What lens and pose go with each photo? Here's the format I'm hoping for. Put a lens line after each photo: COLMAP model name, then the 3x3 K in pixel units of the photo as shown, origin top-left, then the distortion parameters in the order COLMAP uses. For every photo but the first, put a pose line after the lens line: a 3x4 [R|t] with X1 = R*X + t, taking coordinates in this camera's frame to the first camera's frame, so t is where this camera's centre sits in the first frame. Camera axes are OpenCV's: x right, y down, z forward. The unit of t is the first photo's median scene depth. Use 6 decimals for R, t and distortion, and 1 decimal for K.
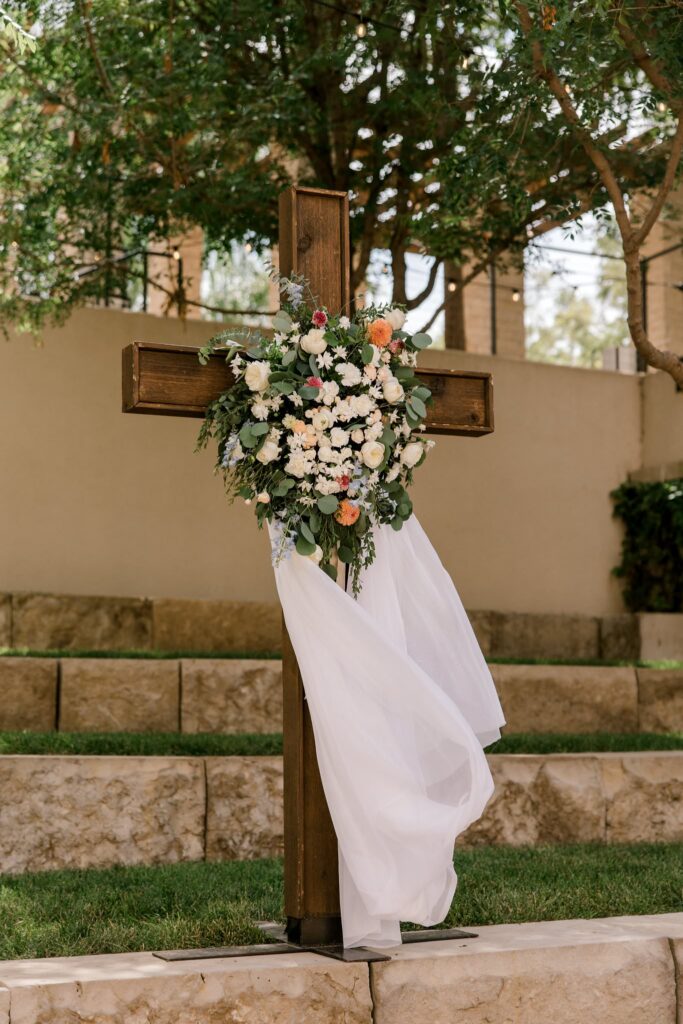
lens RADIAL K [[1586.1, 0, 340.7], [0, 1586.1, 478.1], [0, 0, 1]] dist [-0.044081, 0.050483]
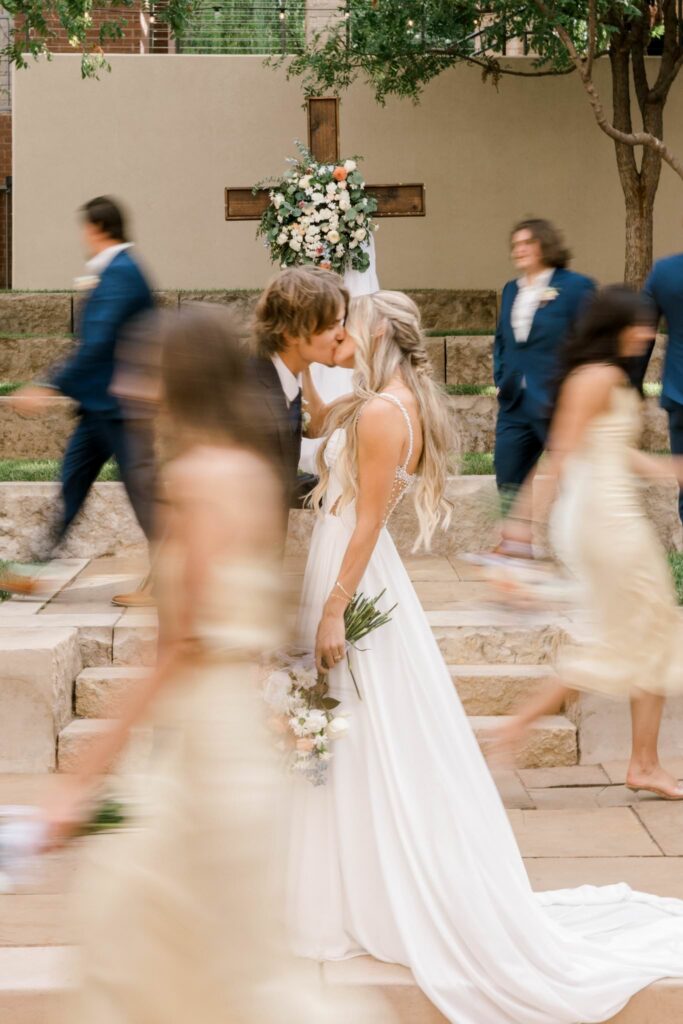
lens RADIAL K [[1732.6, 0, 298.0], [0, 1732.6, 391.3], [0, 0, 1]] dist [0.017899, -0.001501]
pose [[0.902280, -0.010868, -0.431015, 0.622967], [0.074266, 0.988658, 0.130538, -0.075315], [0.424707, -0.149792, 0.892853, -0.679142]]
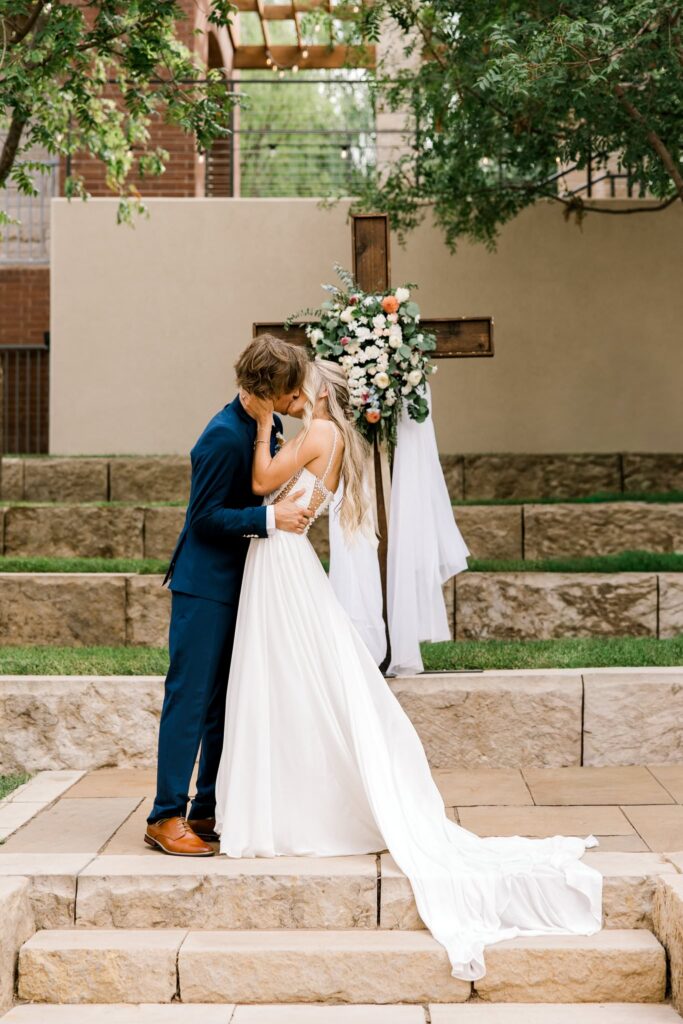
lens RADIAL K [[1746.1, 0, 341.5], [0, 1746.1, 512.0], [0, 0, 1]] dist [-0.031208, 0.073251]
pose [[0.891638, -0.025103, -0.452052, 0.542757], [0.077281, 0.992247, 0.097328, -0.040193], [0.446104, -0.121717, 0.886666, -0.441292]]
